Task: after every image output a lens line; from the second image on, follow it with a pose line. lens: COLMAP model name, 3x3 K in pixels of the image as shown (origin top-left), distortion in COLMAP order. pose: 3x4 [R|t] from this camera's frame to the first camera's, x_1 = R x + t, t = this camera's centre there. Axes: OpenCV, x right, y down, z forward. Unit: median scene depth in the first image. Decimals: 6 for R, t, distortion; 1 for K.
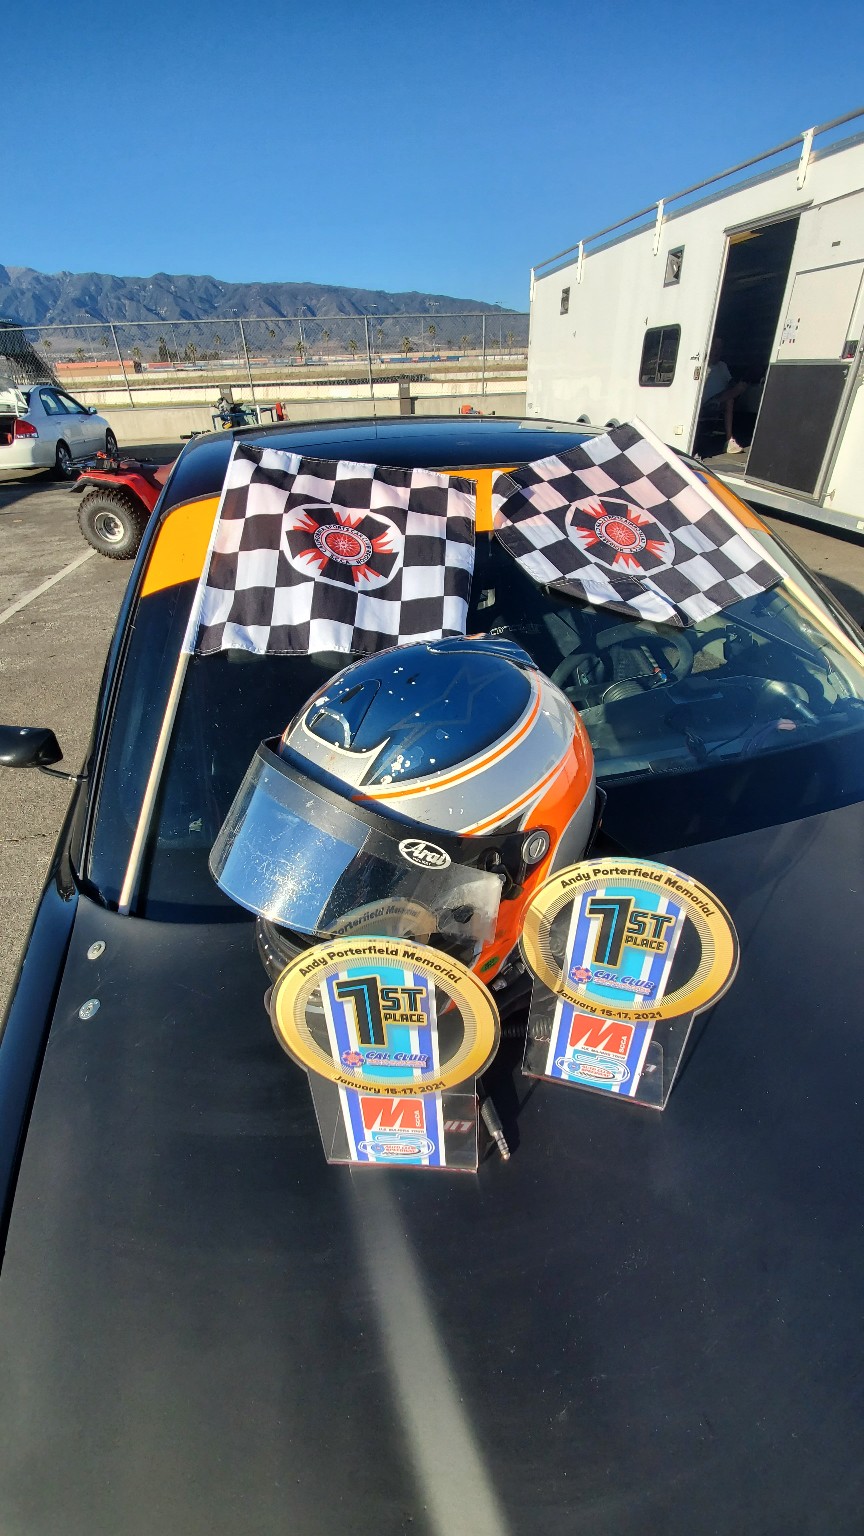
lens RADIAL K [[612.3, 0, 437.1], [0, 612.3, 796.2], [0, 0, 1]] dist [0.084645, -0.062907]
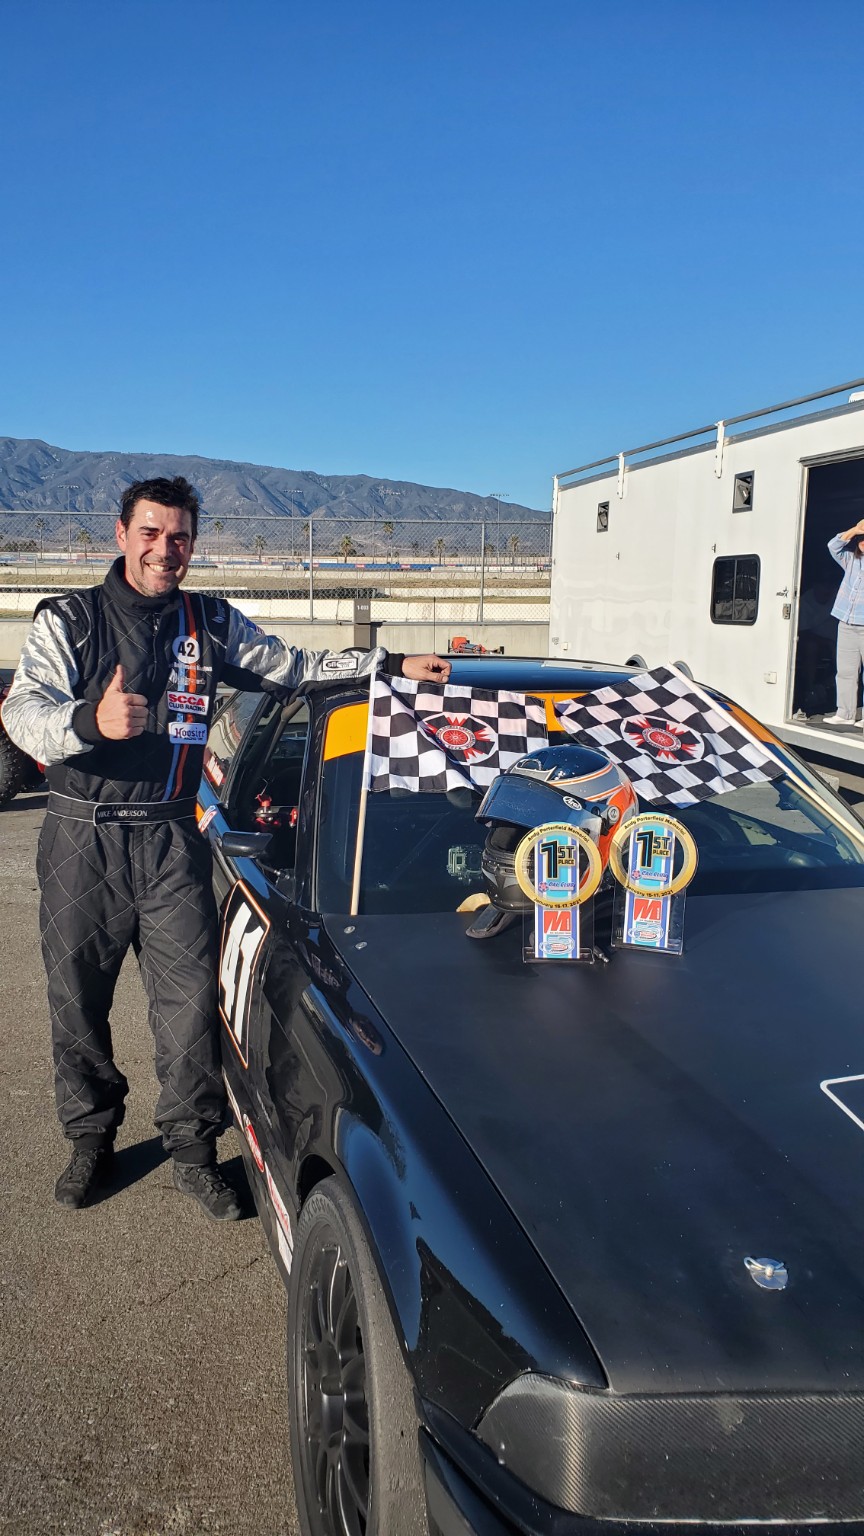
lens RADIAL K [[1204.3, 0, 432.0], [0, 1204.3, 768.0], [0, 0, 1]] dist [0.172144, -0.000940]
pose [[0.998941, 0.032769, 0.032292, -0.281852], [-0.015696, 0.902535, -0.430330, 0.780383], [-0.043246, 0.429367, 0.902094, -1.318696]]
